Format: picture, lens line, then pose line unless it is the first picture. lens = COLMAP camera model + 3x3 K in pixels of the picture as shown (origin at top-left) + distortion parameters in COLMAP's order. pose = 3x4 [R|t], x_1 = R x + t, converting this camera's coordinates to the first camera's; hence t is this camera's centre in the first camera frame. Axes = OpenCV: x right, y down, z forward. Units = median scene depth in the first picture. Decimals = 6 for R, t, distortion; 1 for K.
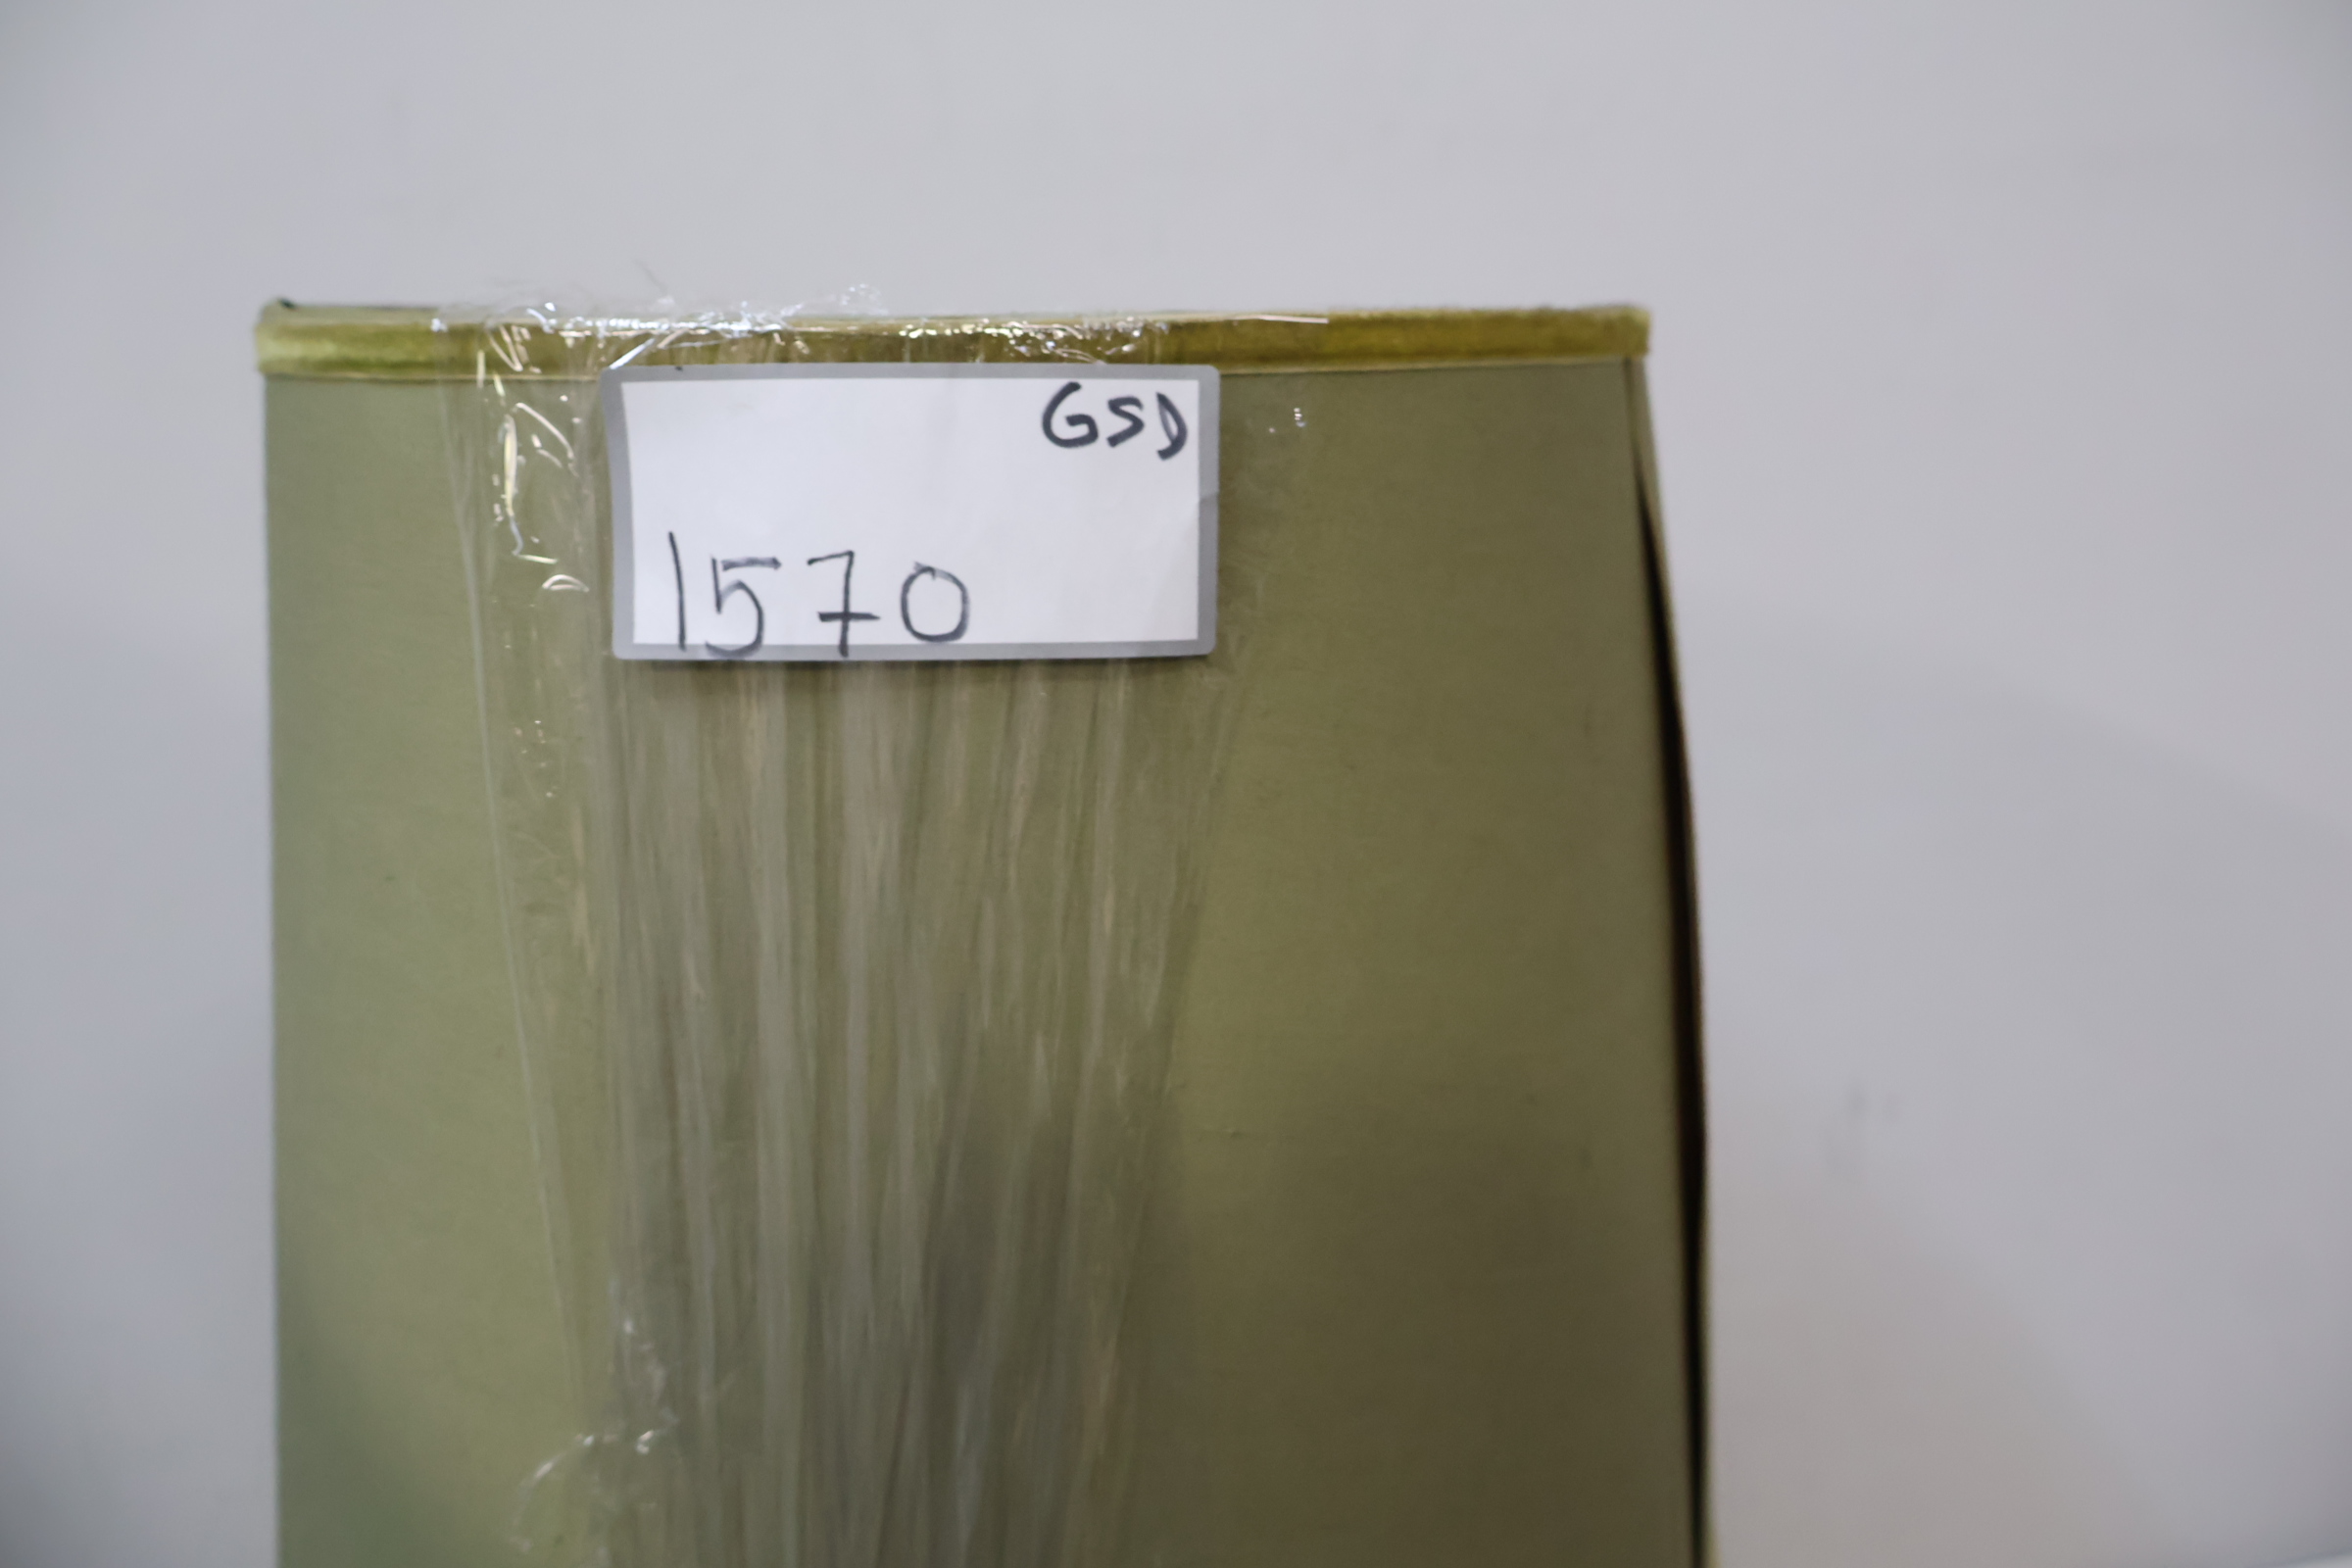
lens RADIAL K [[1946.3, 0, 1176.0], [0, 1946.3, 784.0], [0, 0, 1]] dist [-0.008603, -0.000177]
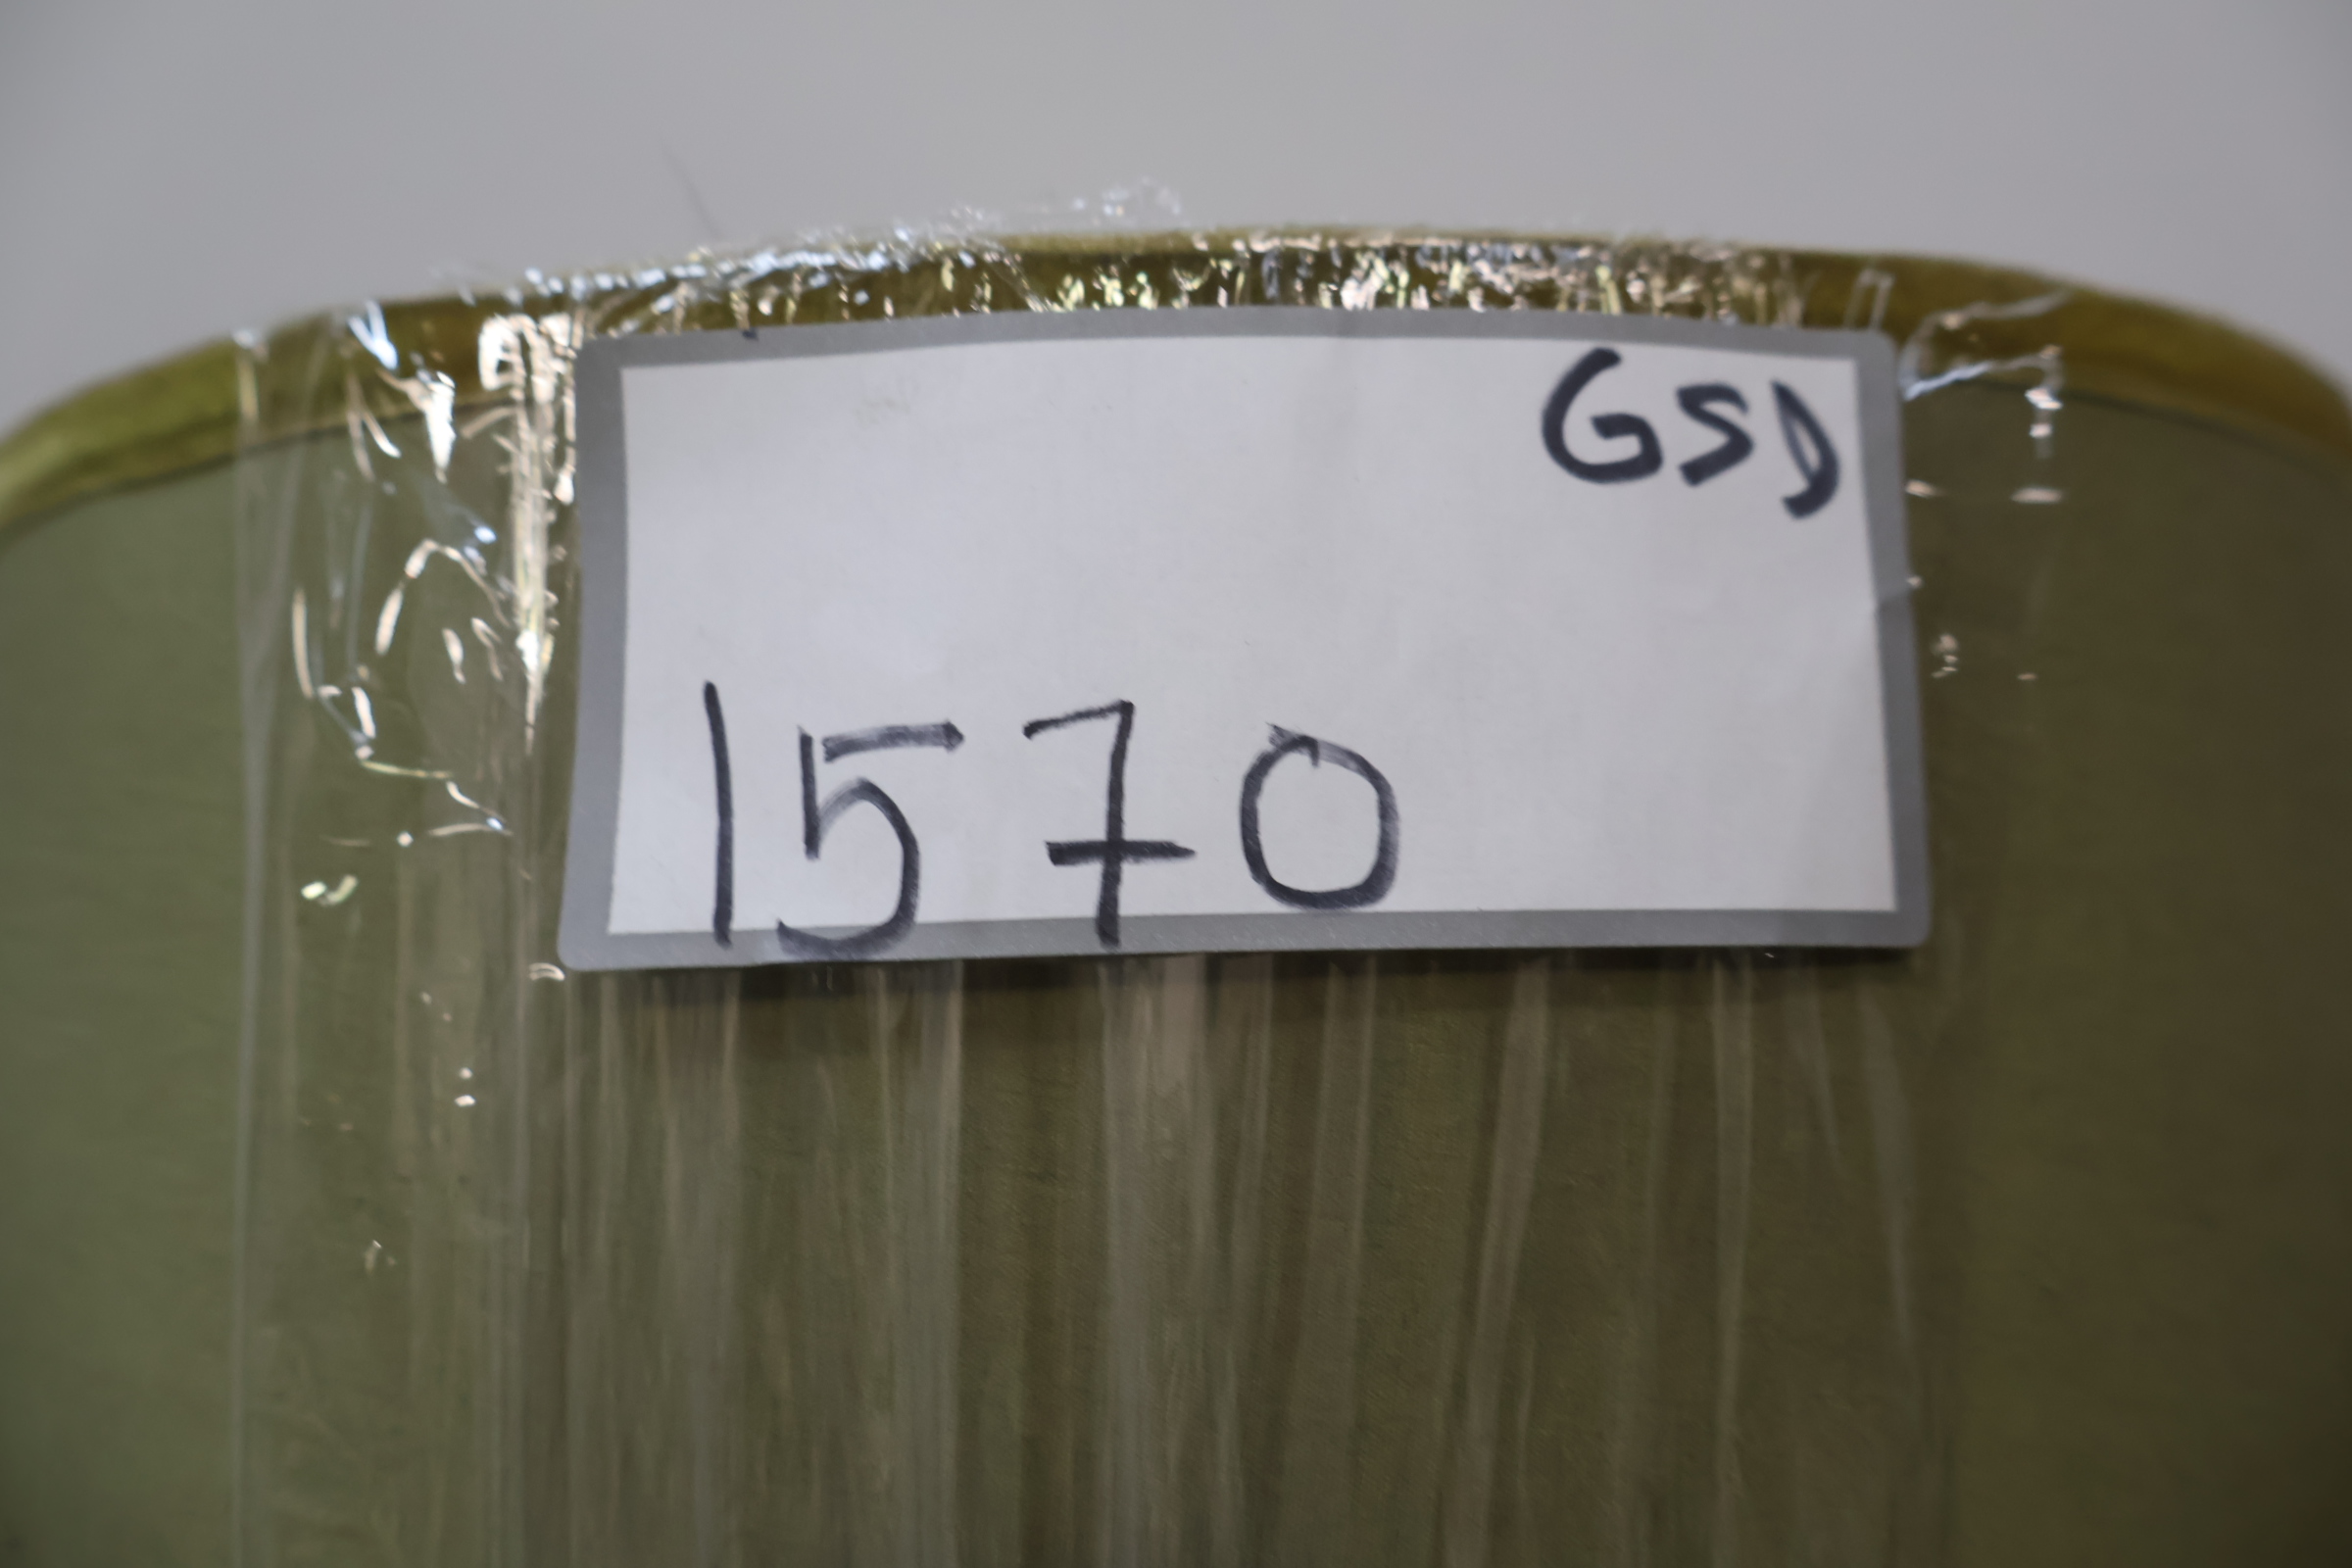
lens RADIAL K [[1946.3, 0, 1176.0], [0, 1946.3, 784.0], [0, 0, 1]] dist [-0.008603, -0.000177]
pose [[0.999763, -0.019599, 0.009481, -0.159086], [0.021599, 0.947690, -0.318461, 0.035654], [-0.002743, 0.318590, 0.947889, 0.589858]]
